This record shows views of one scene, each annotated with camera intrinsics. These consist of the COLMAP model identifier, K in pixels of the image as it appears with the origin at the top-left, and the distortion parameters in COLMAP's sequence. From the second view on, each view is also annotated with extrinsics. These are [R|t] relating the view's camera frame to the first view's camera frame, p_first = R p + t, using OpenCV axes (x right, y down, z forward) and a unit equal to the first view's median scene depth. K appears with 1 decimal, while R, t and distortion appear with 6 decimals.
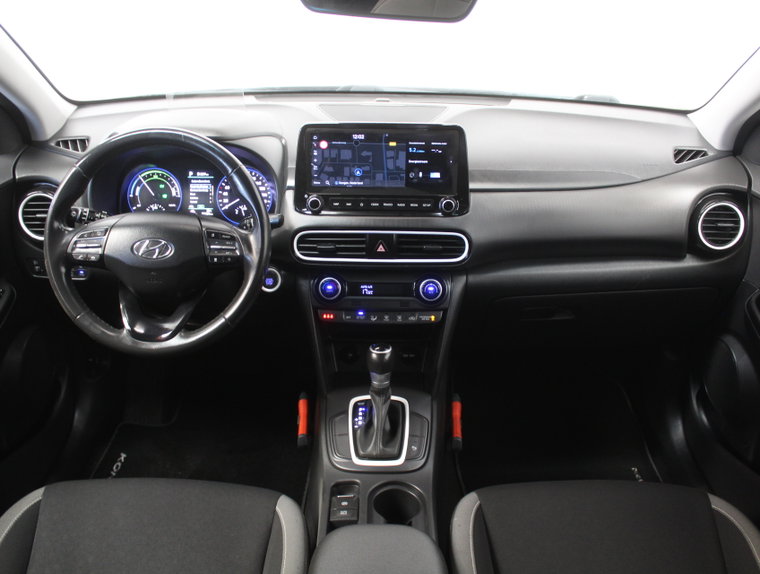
lens RADIAL K [[712.4, 0, 380.0], [0, 712.4, 287.0], [0, 0, 1]] dist [-0.179364, 0.170387]
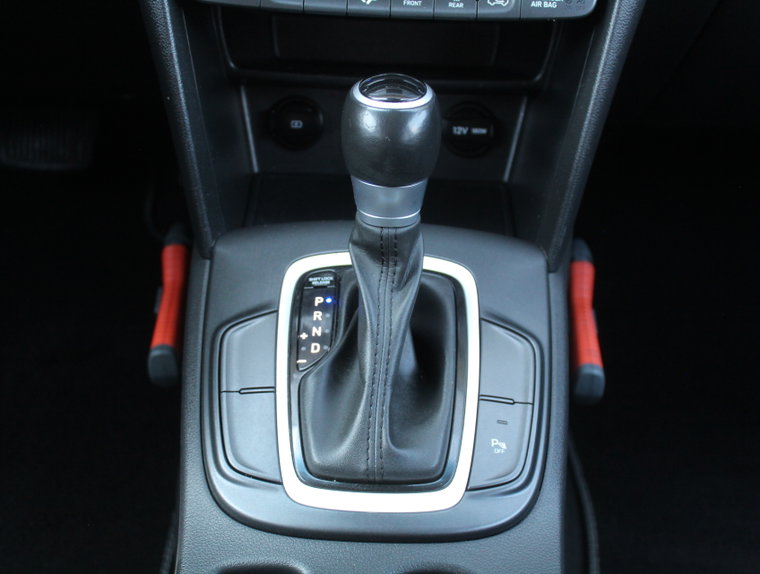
lens RADIAL K [[1026.0, 0, 380.0], [0, 1026.0, 287.0], [0, 0, 1]] dist [-0.069851, -0.013063]
pose [[0.999633, 0.025549, 0.008960, -0.005258], [-0.026912, 0.973834, 0.225660, 0.066895], [-0.002960, -0.225819, 0.974165, 0.567600]]
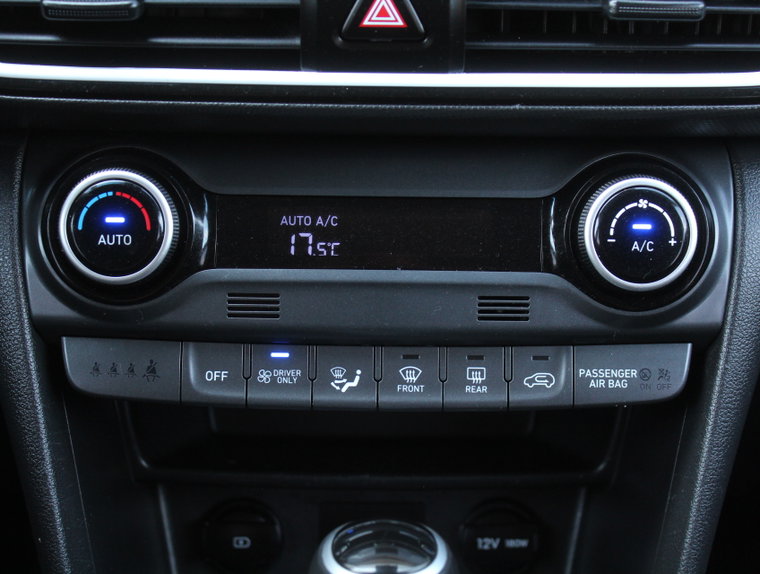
lens RADIAL K [[1391.5, 0, 380.0], [0, 1391.5, 287.0], [0, 0, 1]] dist [-0.046093, 0.068536]
pose [[0.999914, -0.002007, 0.012974, -0.004289], [0.002165, 0.999923, -0.012194, 0.023151], [-0.012949, 0.012221, 0.999841, 0.624782]]
